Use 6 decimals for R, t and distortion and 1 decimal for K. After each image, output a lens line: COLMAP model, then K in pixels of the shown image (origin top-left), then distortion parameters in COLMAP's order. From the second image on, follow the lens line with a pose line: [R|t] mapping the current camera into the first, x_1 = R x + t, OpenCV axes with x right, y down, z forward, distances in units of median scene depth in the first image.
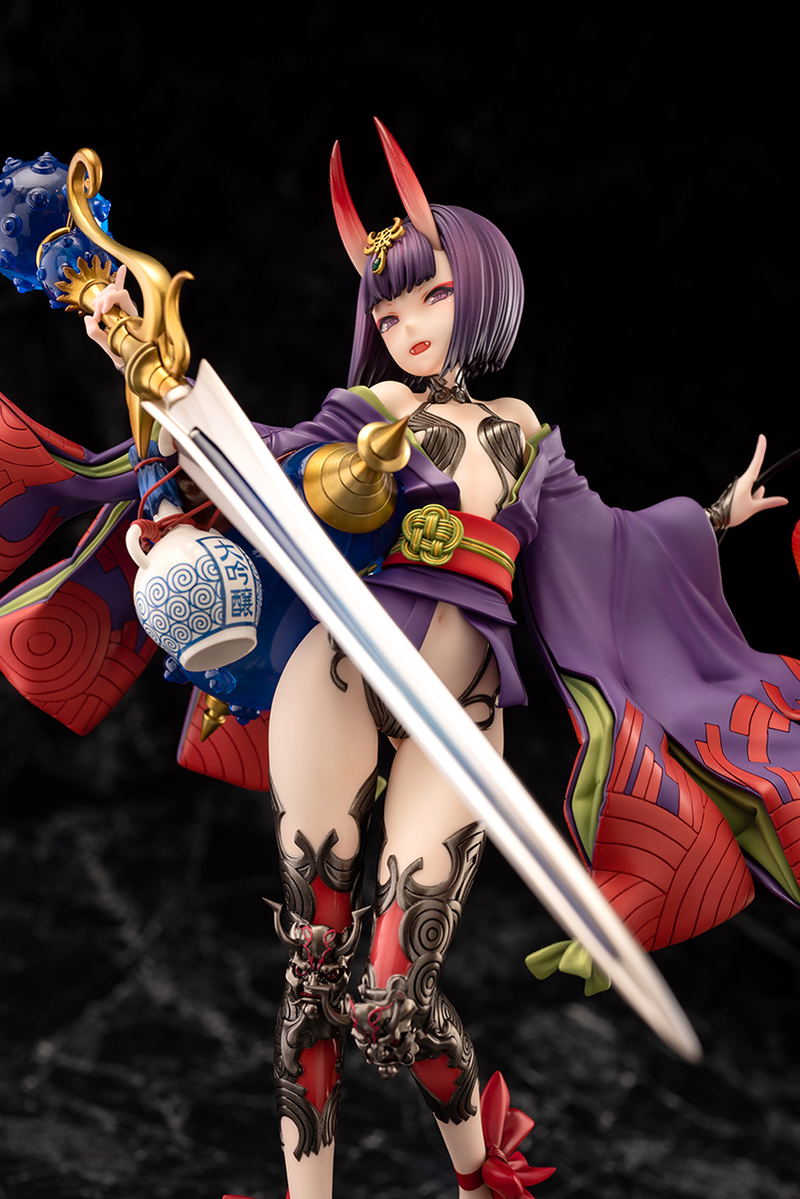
lens RADIAL K [[2469.8, 0, 400.0], [0, 2469.8, 599.5], [0, 0, 1]] dist [-0.042216, -0.062359]
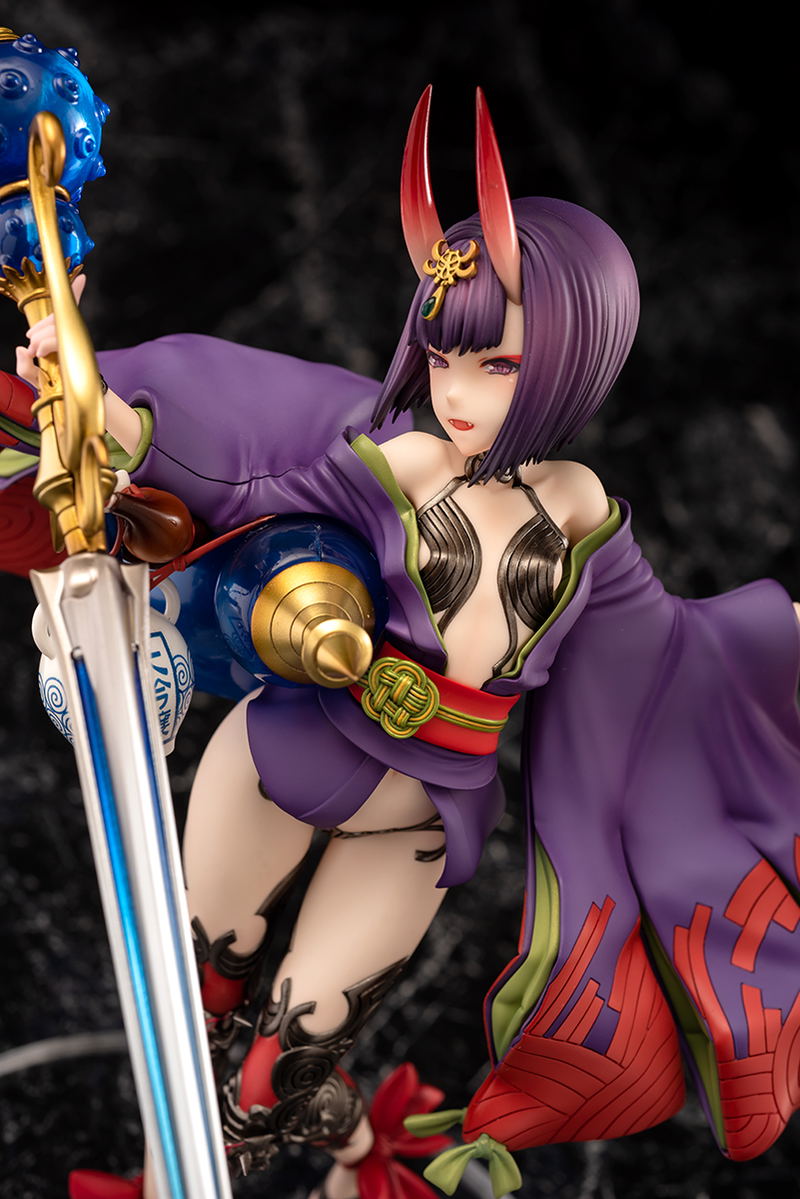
lens RADIAL K [[2469.8, 0, 400.0], [0, 2469.8, 599.5], [0, 0, 1]] dist [-0.042216, -0.062359]
pose [[0.958650, 0.271406, -0.085608, 0.071688], [-0.171583, 0.791207, 0.586985, -0.514363], [0.227045, -0.548024, 0.805059, 0.362487]]
